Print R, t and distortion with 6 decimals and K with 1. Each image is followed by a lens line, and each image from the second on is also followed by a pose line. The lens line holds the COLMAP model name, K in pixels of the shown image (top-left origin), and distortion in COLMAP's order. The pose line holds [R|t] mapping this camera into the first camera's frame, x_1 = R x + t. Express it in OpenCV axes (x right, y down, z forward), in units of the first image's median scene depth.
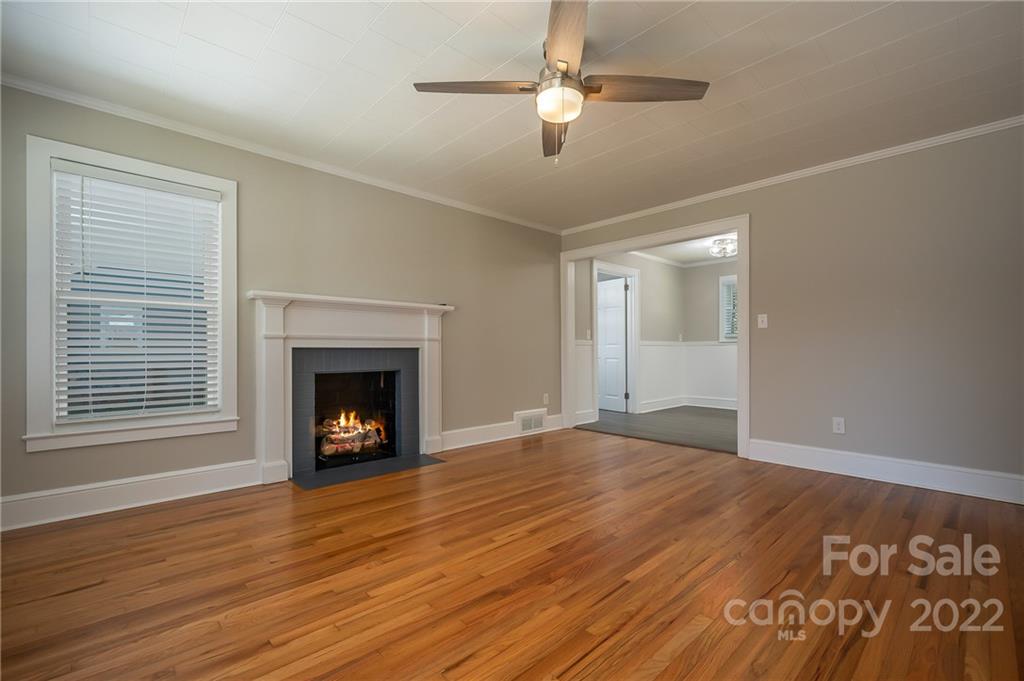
lens RADIAL K [[459.7, 0, 512.9], [0, 459.7, 349.7], [0, 0, 1]] dist [-0.000904, -0.000039]
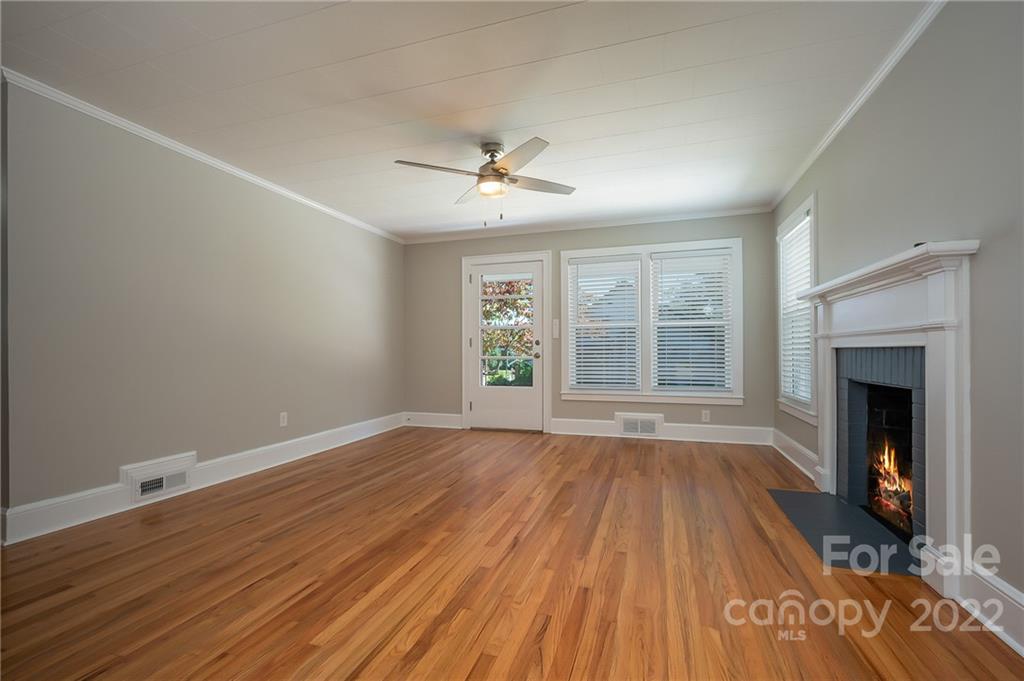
lens RADIAL K [[459.7, 0, 512.9], [0, 459.7, 349.7], [0, 0, 1]] dist [-0.000904, -0.000039]
pose [[-0.879270, 0.005947, -0.476287, 0.627445], [0.006779, 0.999977, -0.000029, -0.004677], [0.476276, -0.003254, -0.879290, 1.942027]]
